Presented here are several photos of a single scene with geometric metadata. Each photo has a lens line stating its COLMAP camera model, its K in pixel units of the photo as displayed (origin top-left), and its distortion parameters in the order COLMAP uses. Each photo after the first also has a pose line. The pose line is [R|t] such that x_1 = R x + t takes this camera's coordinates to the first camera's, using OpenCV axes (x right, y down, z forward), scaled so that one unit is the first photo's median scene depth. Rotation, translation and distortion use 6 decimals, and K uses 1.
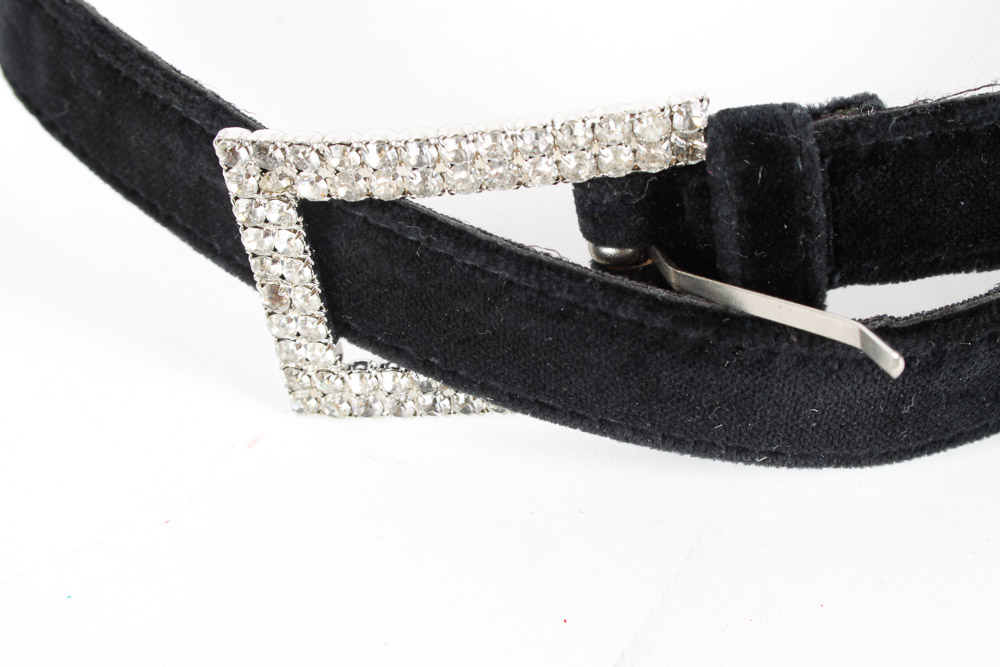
lens RADIAL K [[1717.2, 0, 496.6], [0, 1717.2, 333.0], [0, 0, 1]] dist [-0.001020, 0.000000]
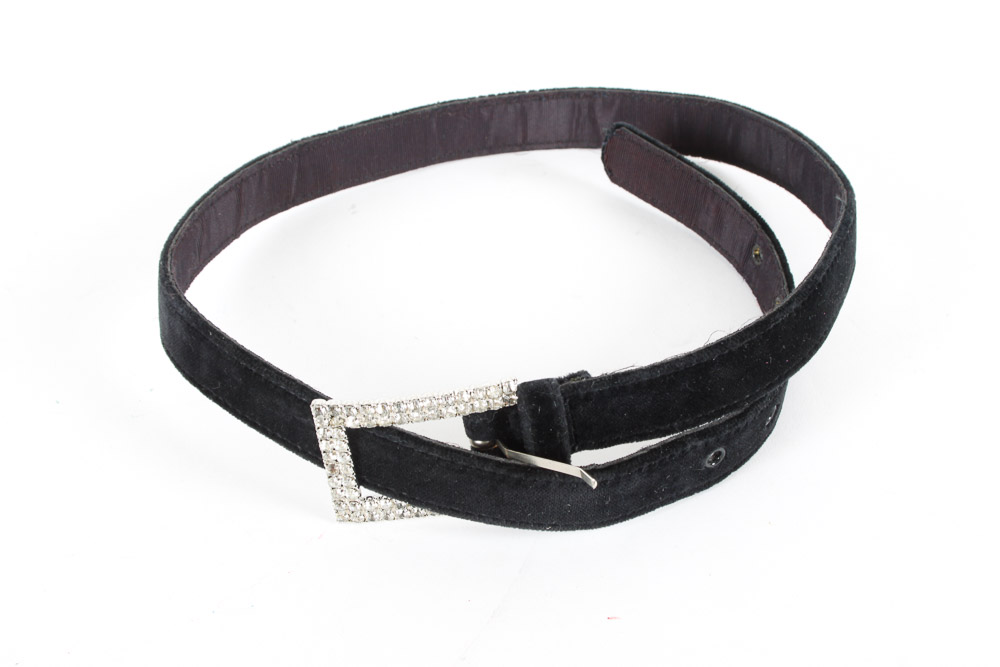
lens RADIAL K [[1717.2, 0, 500.5], [0, 1717.2, 330.6], [0, 0, 1]] dist [-0.001020, 0.000000]
pose [[0.993771, -0.047624, 0.100754, -0.136449], [0.055703, 0.995321, -0.078955, -0.012994], [-0.096523, 0.084075, 0.991774, -1.365973]]
